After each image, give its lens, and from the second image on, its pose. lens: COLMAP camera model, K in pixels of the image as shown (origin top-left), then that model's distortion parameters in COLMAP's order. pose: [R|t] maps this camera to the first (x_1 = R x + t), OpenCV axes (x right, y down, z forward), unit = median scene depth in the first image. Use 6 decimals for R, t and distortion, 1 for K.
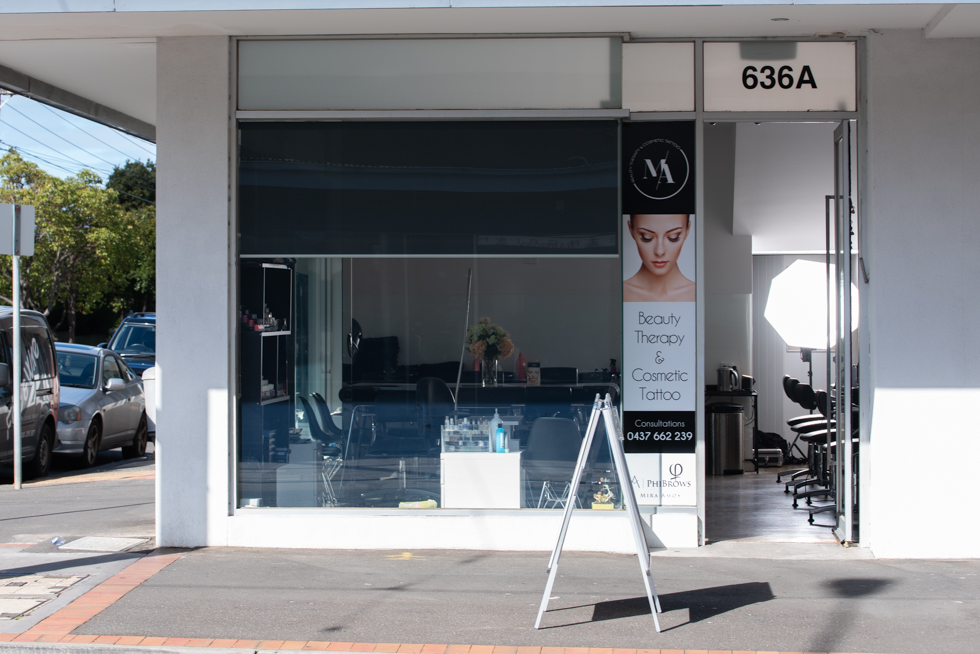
lens RADIAL K [[2006.9, 0, 490.3], [0, 2006.9, 327.7], [0, 0, 1]] dist [-0.024708, 0.000000]
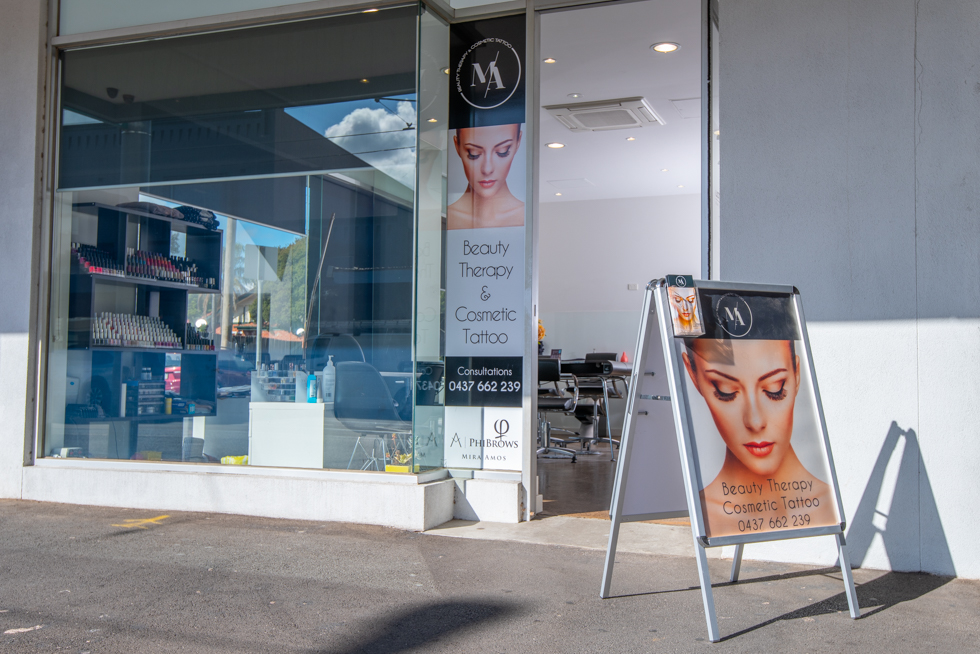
lens RADIAL K [[963.4, 0, 490.6], [0, 963.4, 327.2], [0, 0, 1]] dist [0.044787, 0.000000]
pose [[0.967648, -0.002134, -0.252295, 0.189121], [-0.008693, 0.999089, -0.041790, 0.046144], [0.252154, 0.042631, 0.966748, 0.608707]]
